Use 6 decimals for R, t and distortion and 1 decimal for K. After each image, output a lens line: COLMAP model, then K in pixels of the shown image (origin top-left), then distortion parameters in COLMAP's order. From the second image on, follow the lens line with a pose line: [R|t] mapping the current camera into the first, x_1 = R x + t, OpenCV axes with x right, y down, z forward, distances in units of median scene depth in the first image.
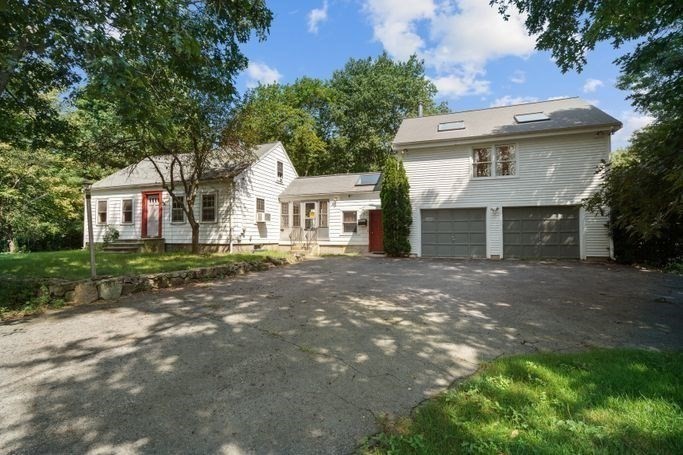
lens RADIAL K [[315.8, 0, 342.1], [0, 315.8, 232.3], [0, 0, 1]] dist [0.000043, 0.000149]
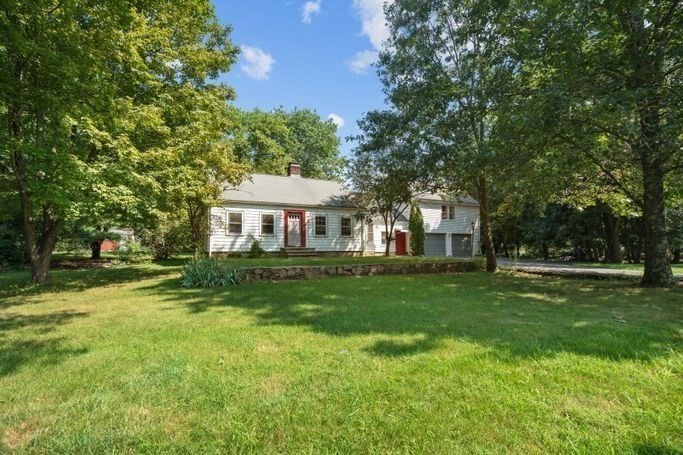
lens RADIAL K [[315.8, 0, 342.1], [0, 315.8, 232.3], [0, 0, 1]] dist [0.000043, 0.000149]
pose [[0.702639, 0.035613, 0.710655, -1.518497], [-0.004447, 0.998947, -0.045663, 0.016479], [-0.711533, 0.028924, 0.702057, -0.020434]]
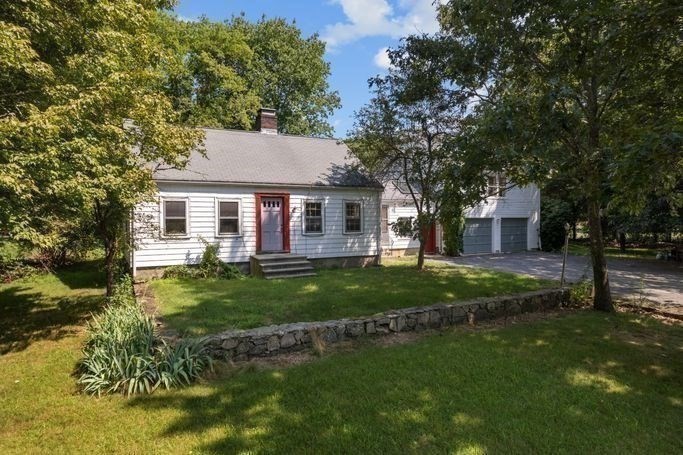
lens RADIAL K [[439.9, 0, 341.5], [0, 439.9, 227.5], [0, 0, 1]] dist [-0.074797, 0.069788]
pose [[0.661384, -0.021382, 0.749743, -1.439964], [-0.011389, 0.999192, 0.038543, -0.099422], [-0.749961, -0.034030, 0.660606, 0.184292]]
